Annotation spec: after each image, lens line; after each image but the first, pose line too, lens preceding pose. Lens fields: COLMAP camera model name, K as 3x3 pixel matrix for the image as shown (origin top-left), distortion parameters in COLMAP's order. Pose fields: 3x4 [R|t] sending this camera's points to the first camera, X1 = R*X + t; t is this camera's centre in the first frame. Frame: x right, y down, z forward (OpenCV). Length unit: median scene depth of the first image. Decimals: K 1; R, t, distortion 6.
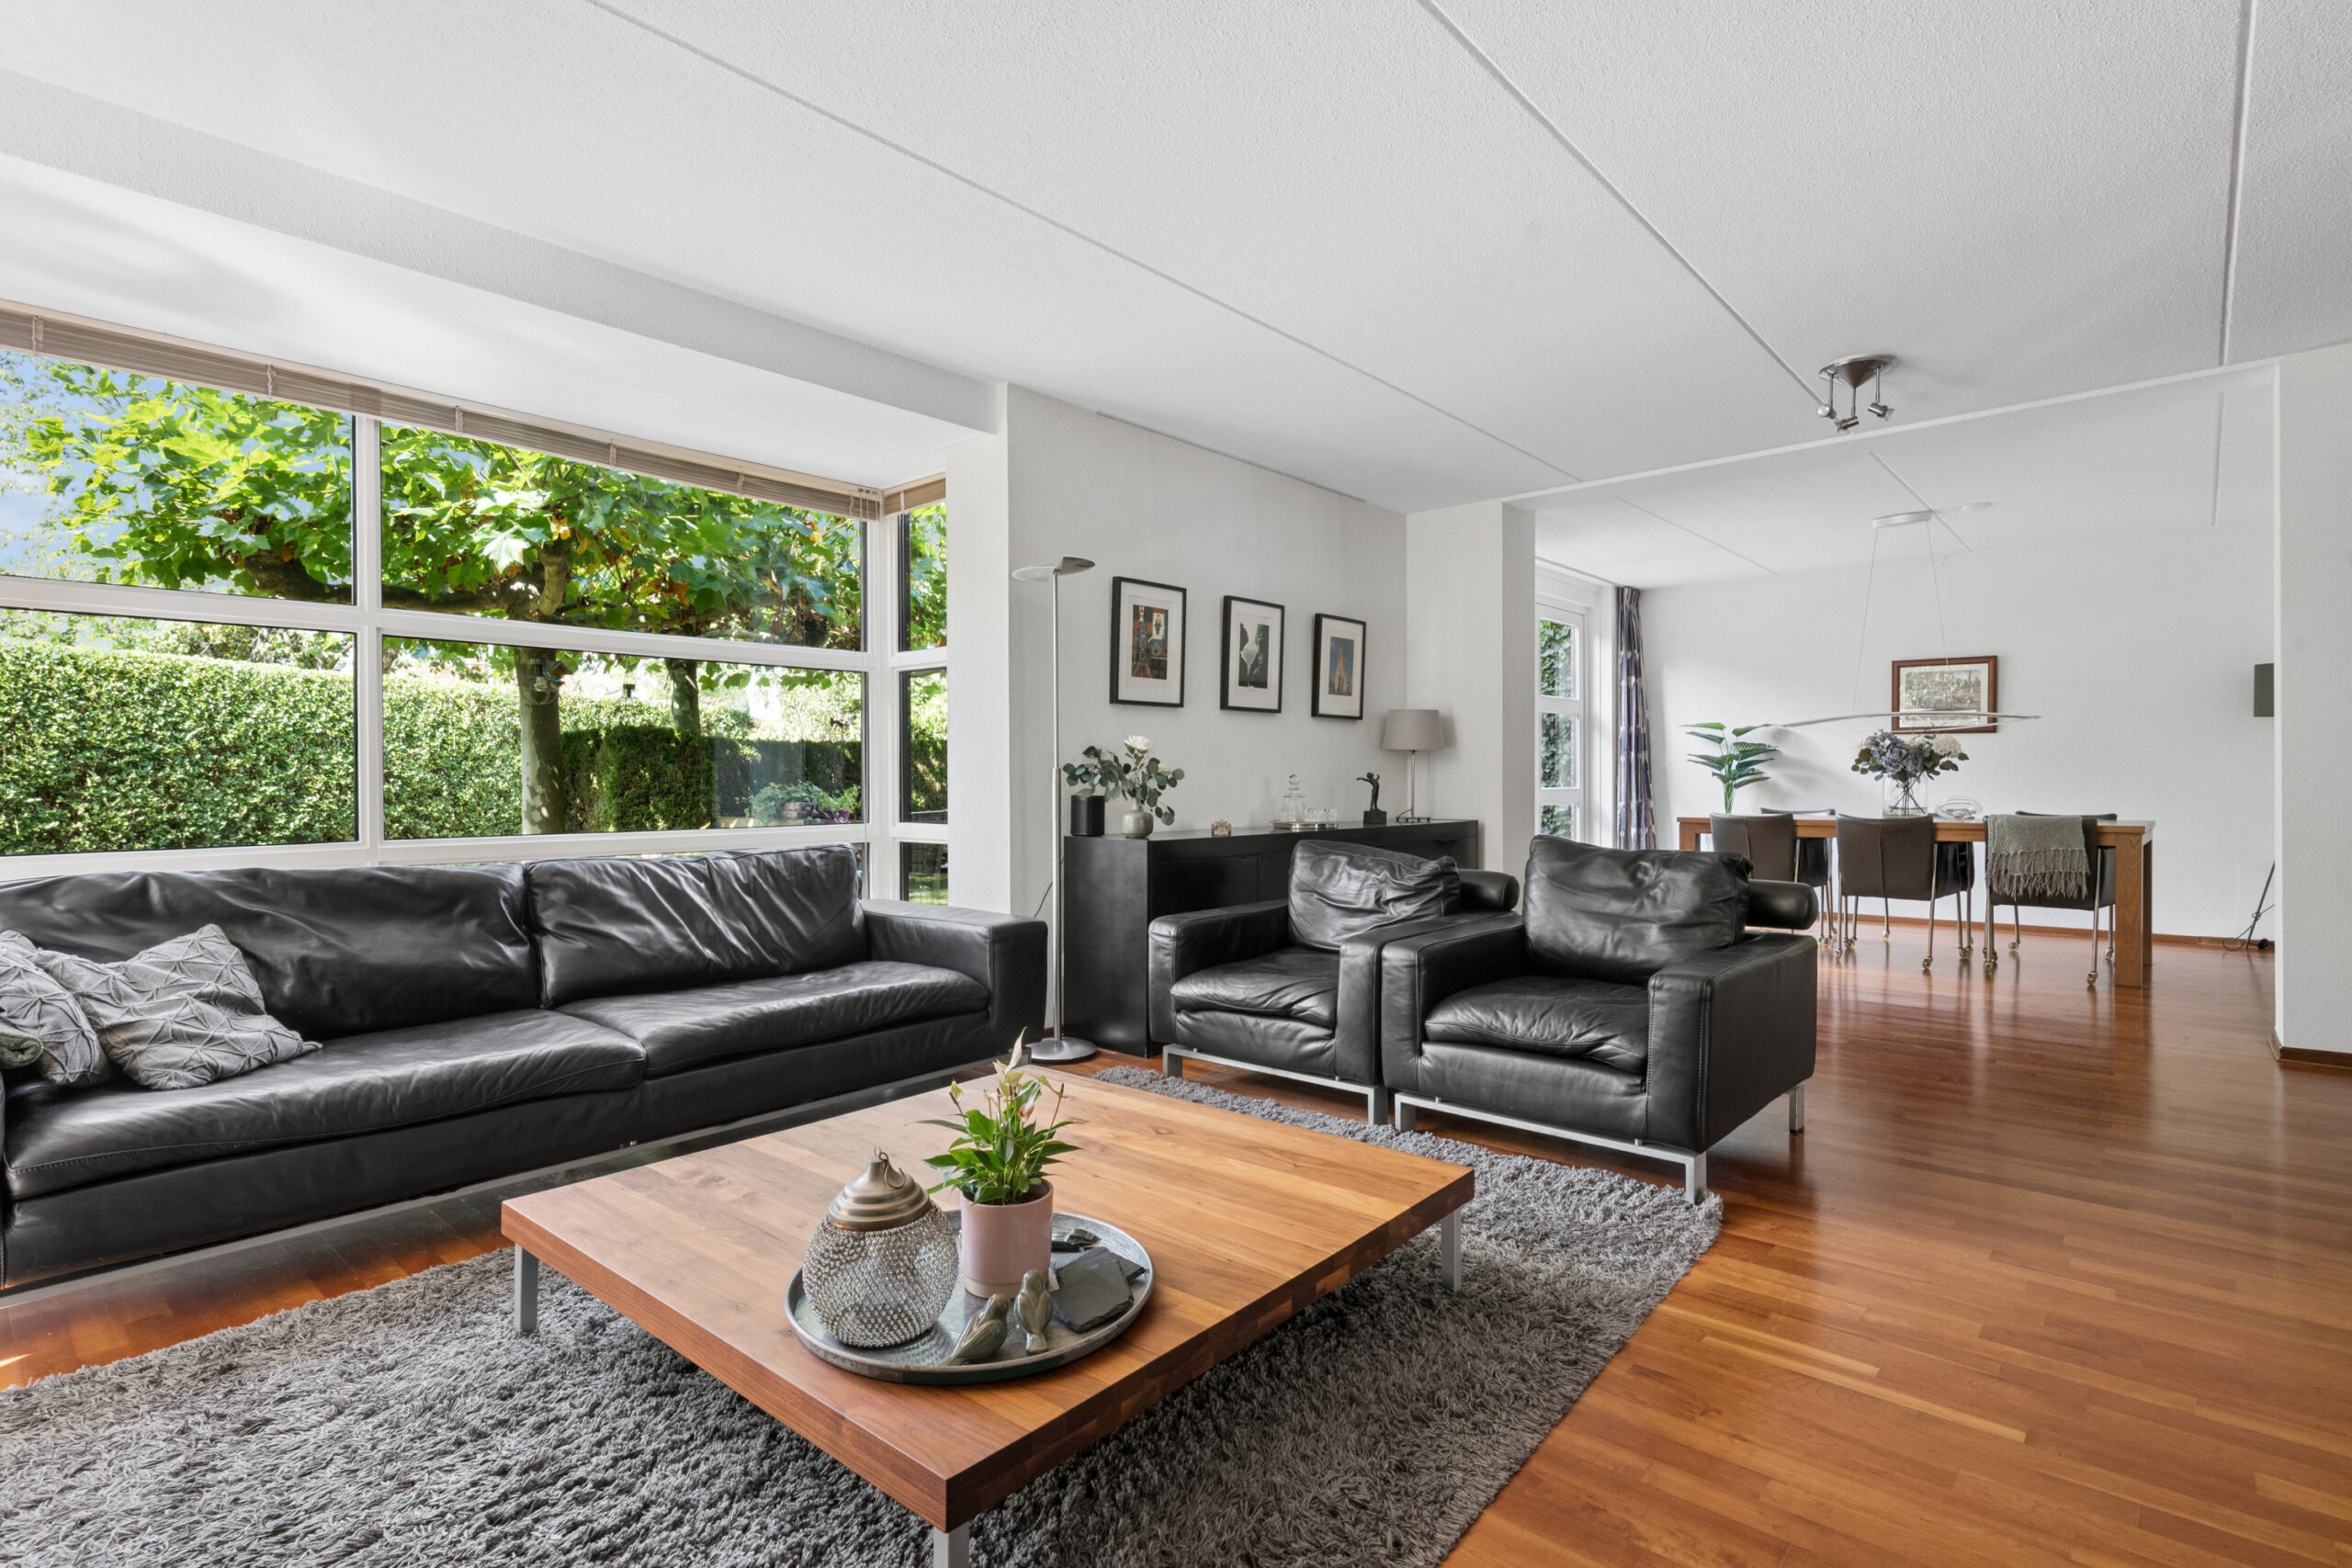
lens RADIAL K [[1142.2, 0, 1176.0], [0, 1142.2, 784.0], [0, 0, 1]] dist [-0.001551, -0.000096]
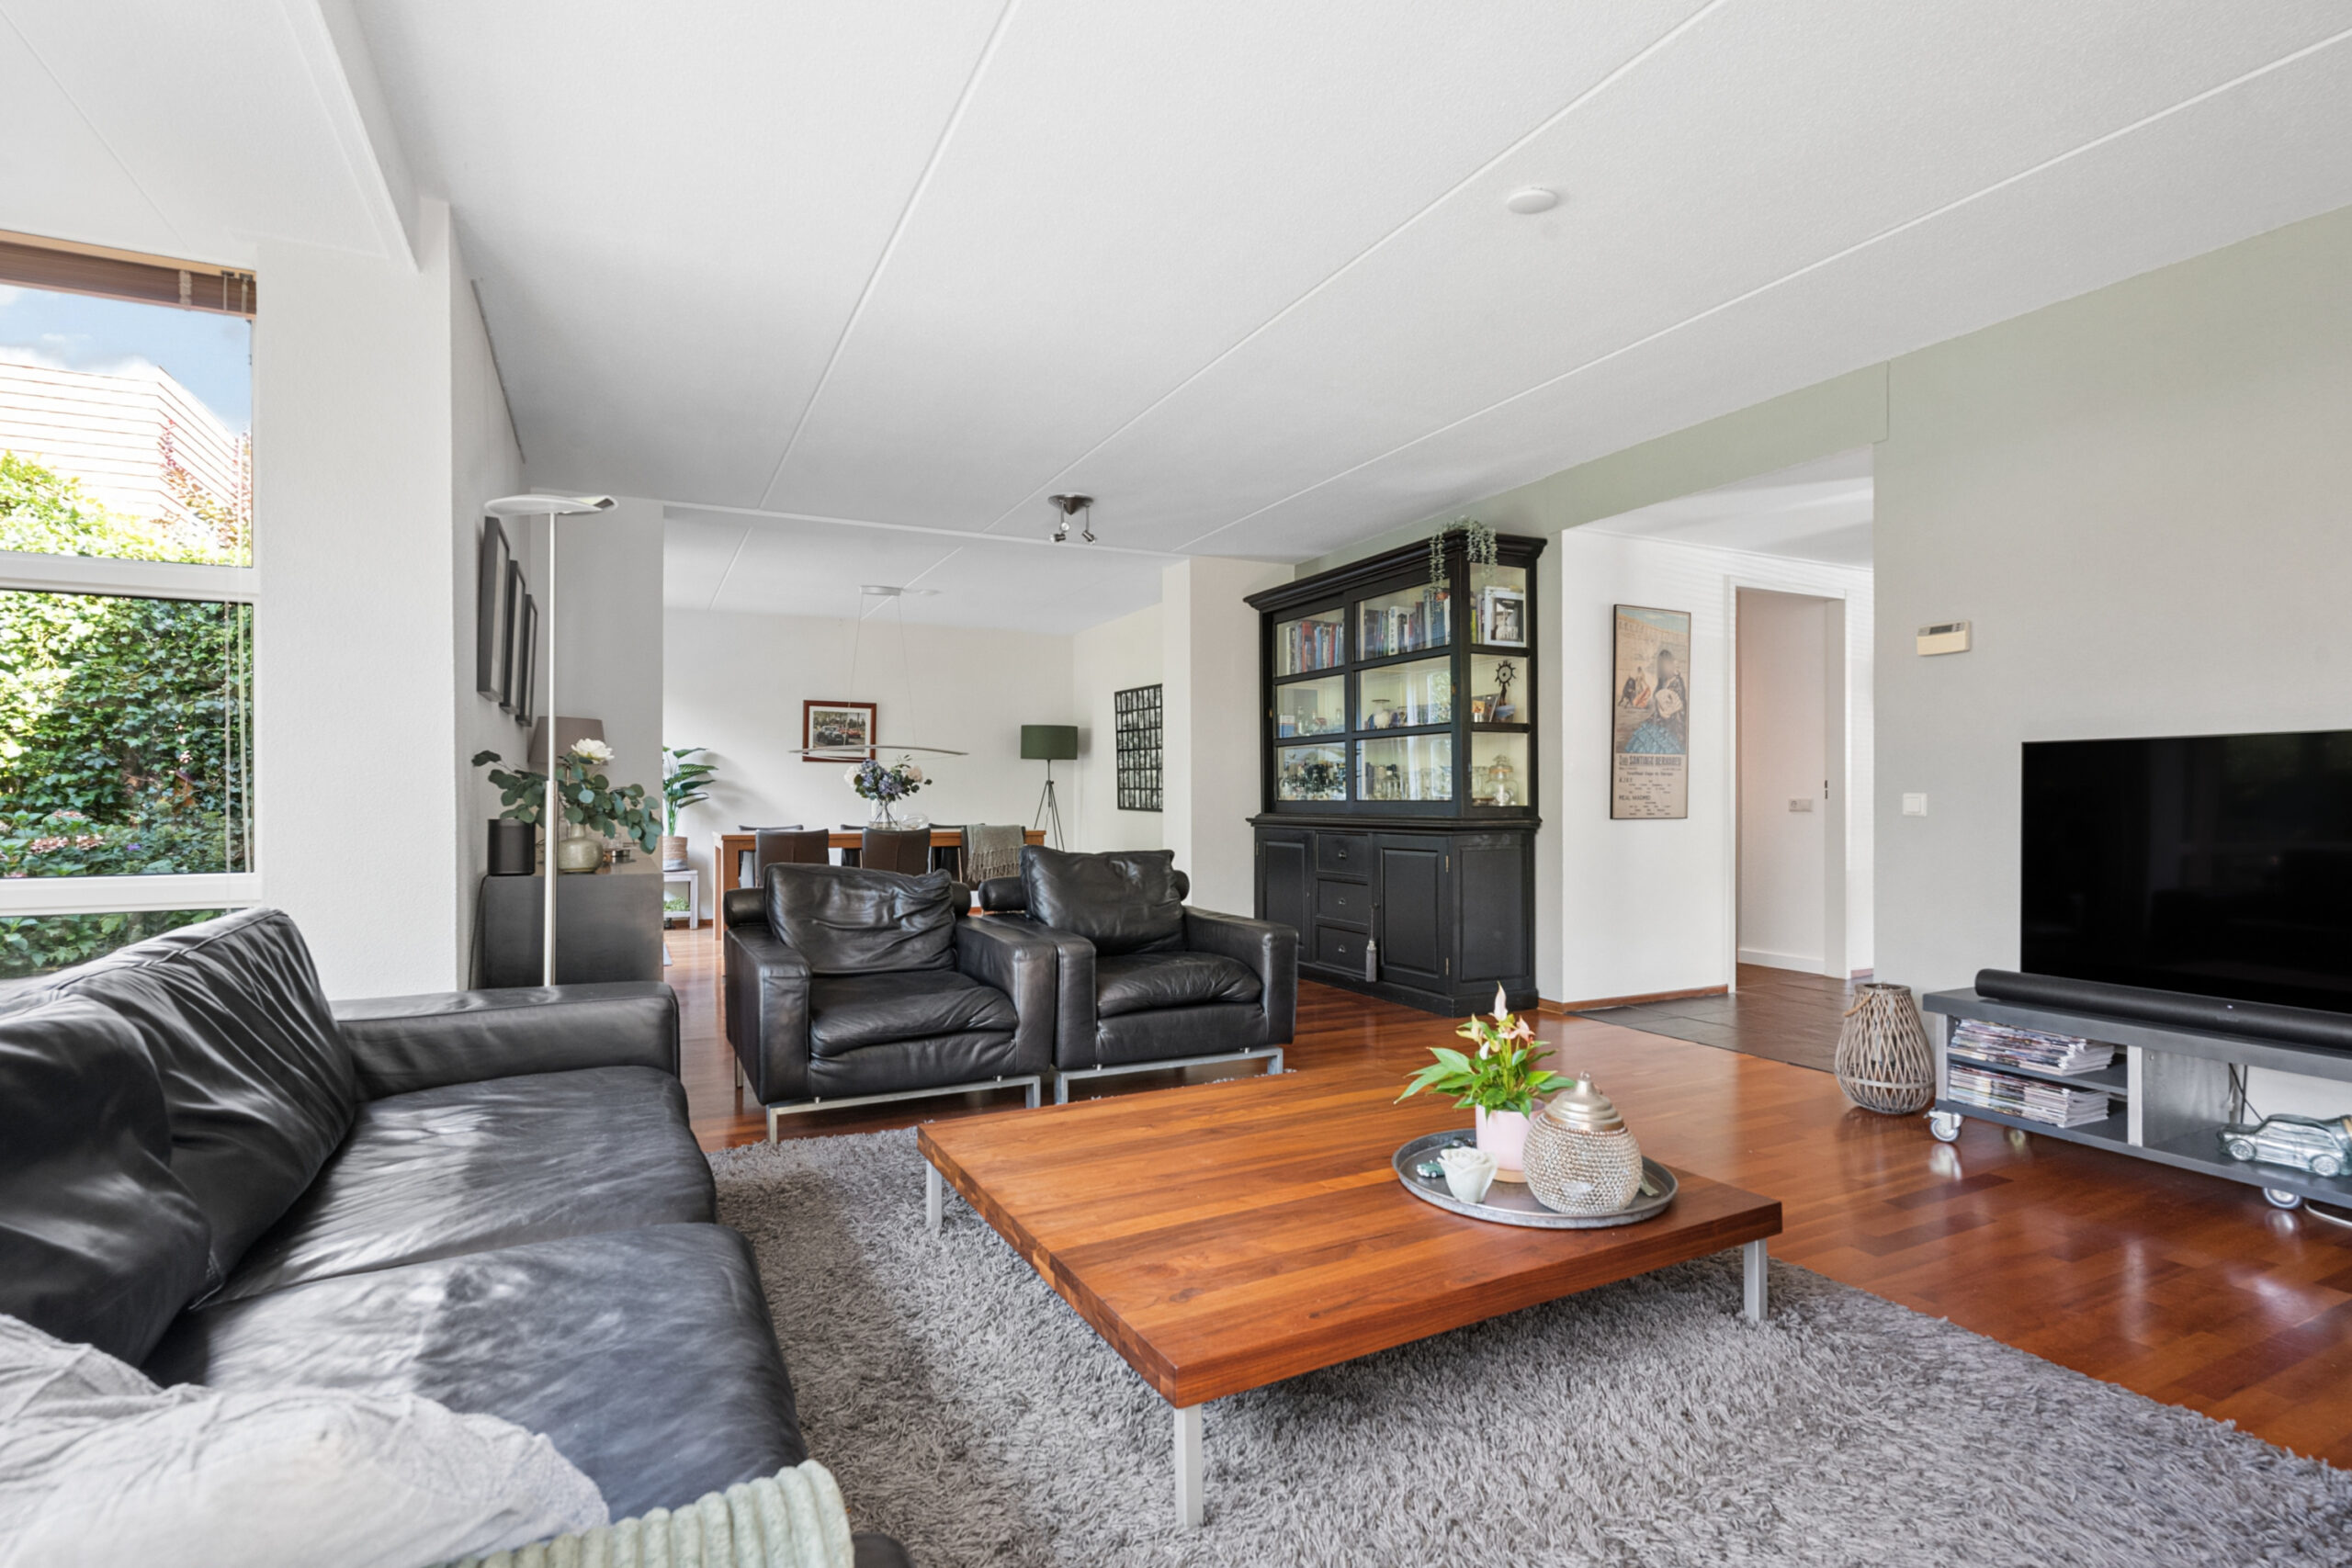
lens RADIAL K [[1135.7, 0, 1199.0], [0, 1135.7, 812.7], [0, 0, 1]] dist [-0.001505, 0.000022]
pose [[0.362304, -0.010330, 0.932003, -0.308464], [0.004119, 0.999947, 0.009482, 0.000235], [-0.932051, 0.000403, 0.362327, 0.176323]]
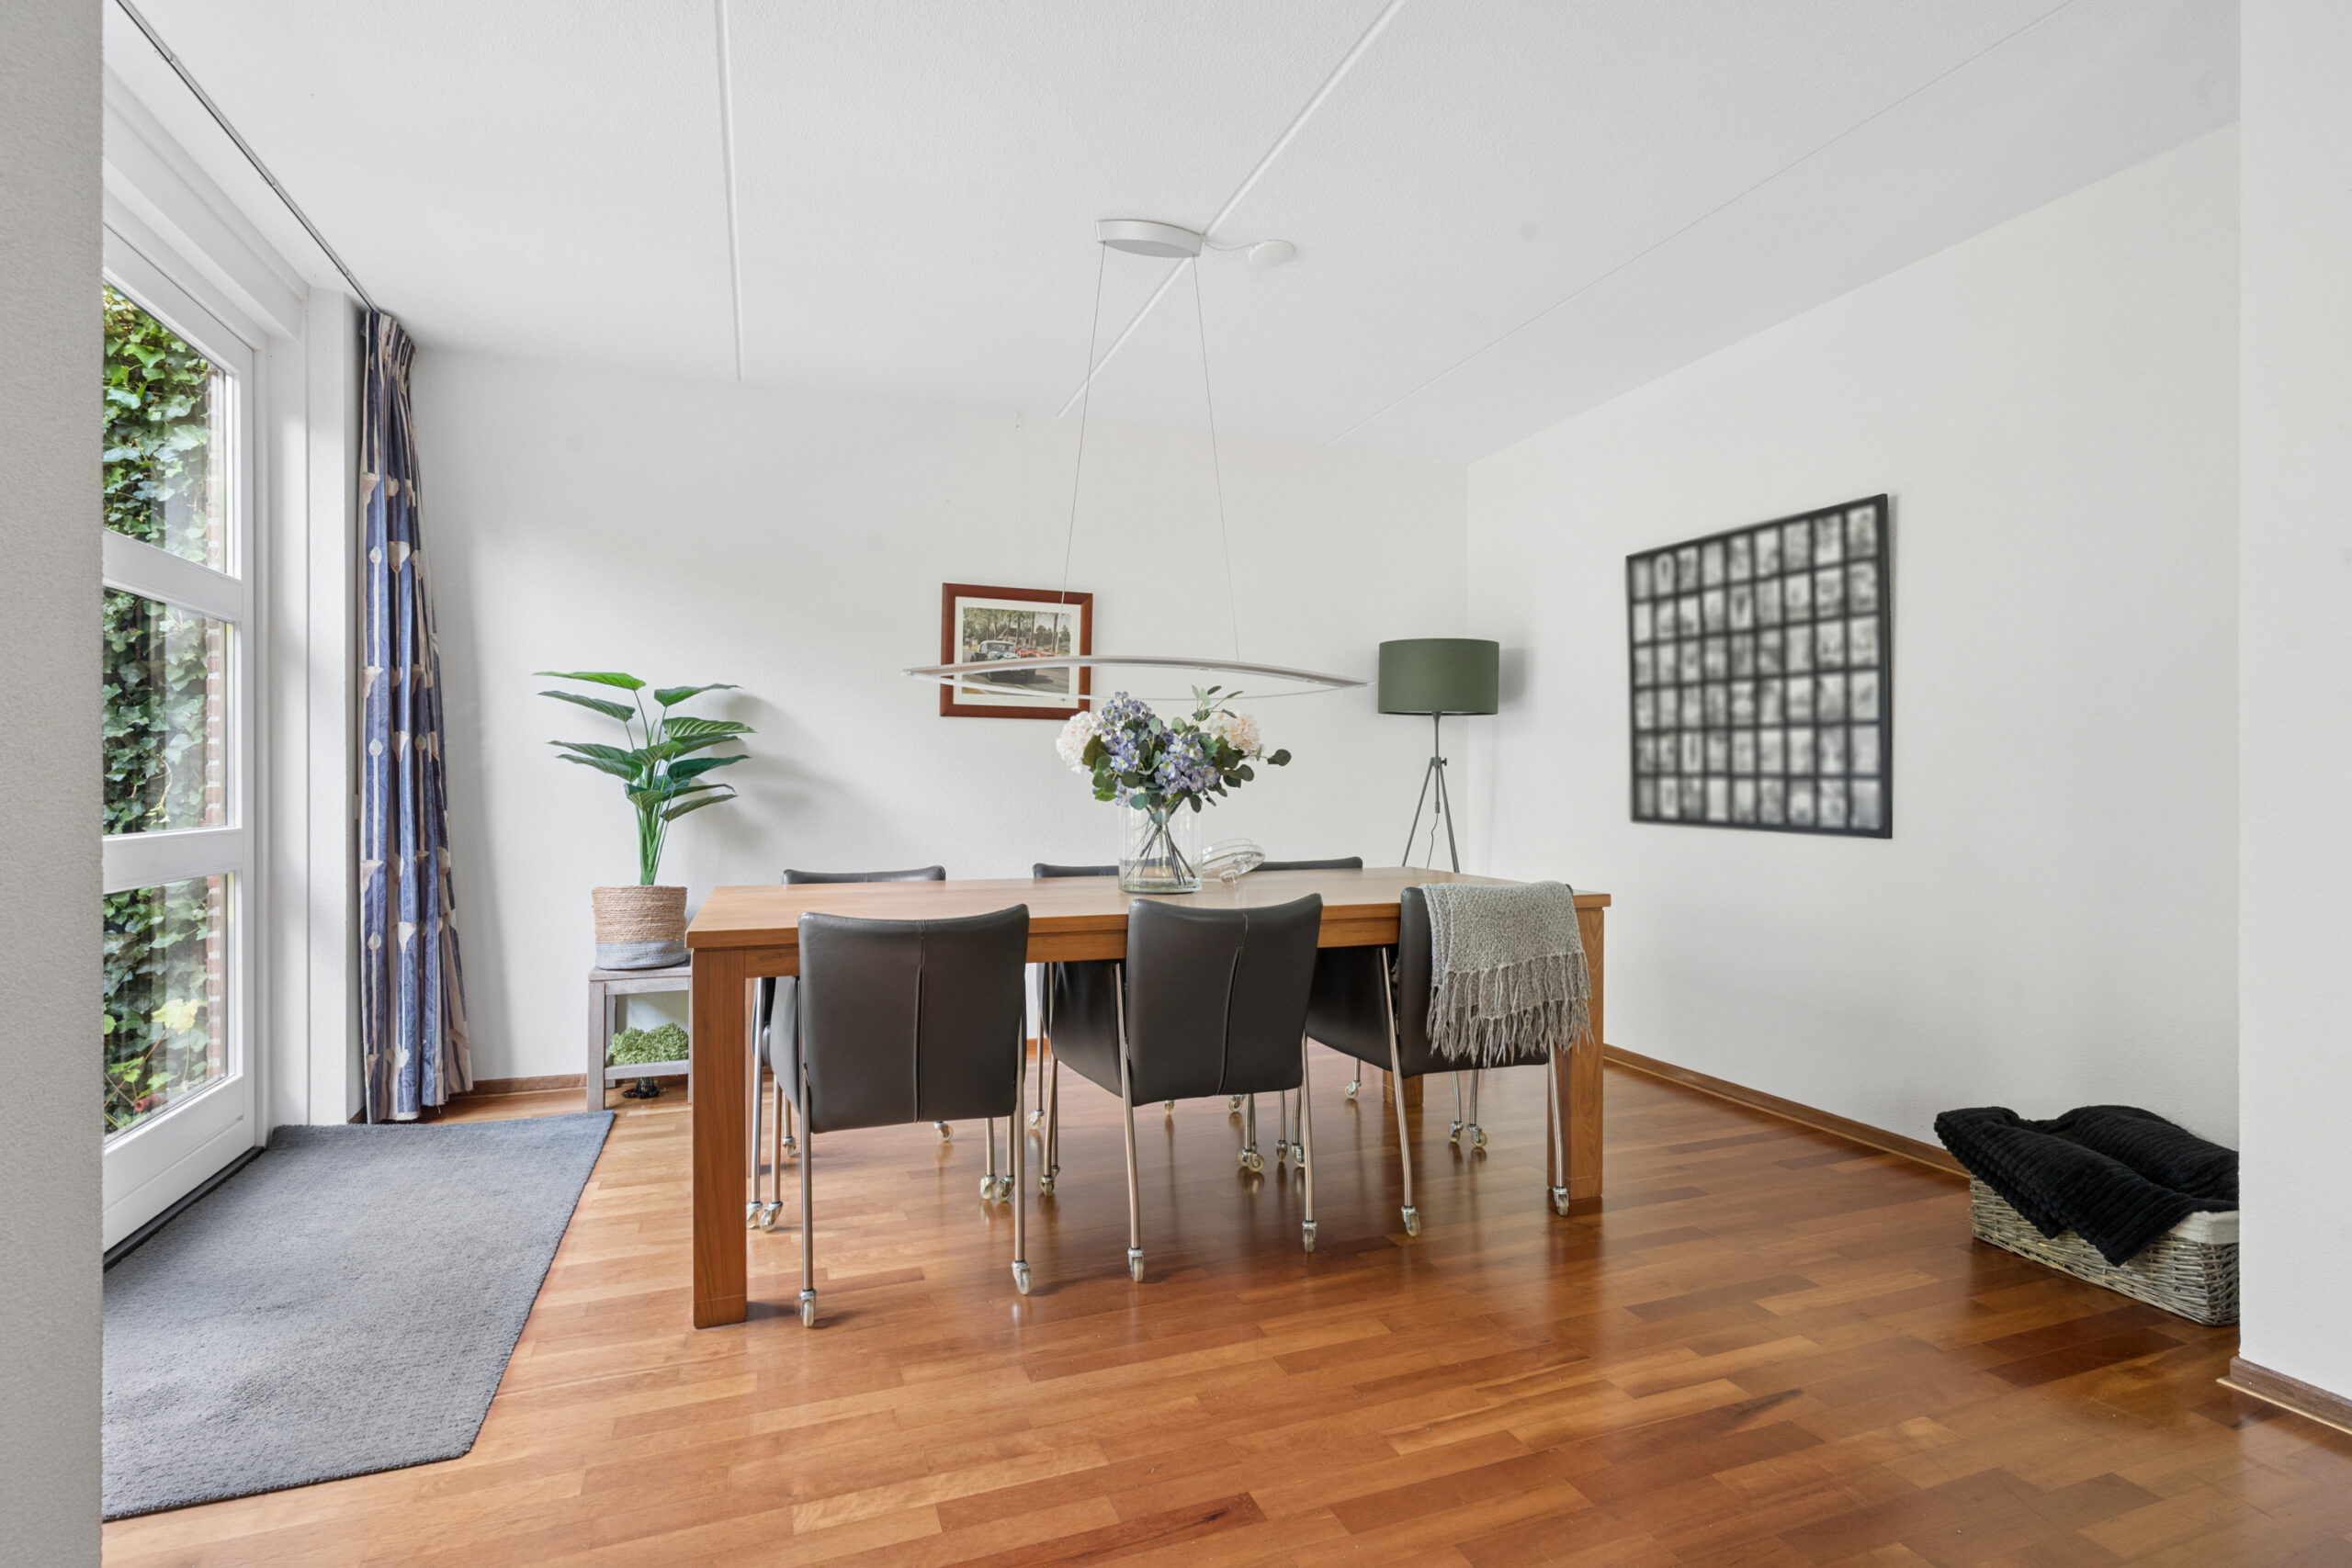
lens RADIAL K [[1125.7, 0, 1176.0], [0, 1125.7, 784.0], [0, 0, 1]] dist [0.000165, 0.000232]
pose [[0.468780, 0.000255, 0.883315, 0.189617], [0.002912, 0.999994, -0.001834, -0.009031], [-0.883310, 0.003432, 0.468777, 0.609770]]
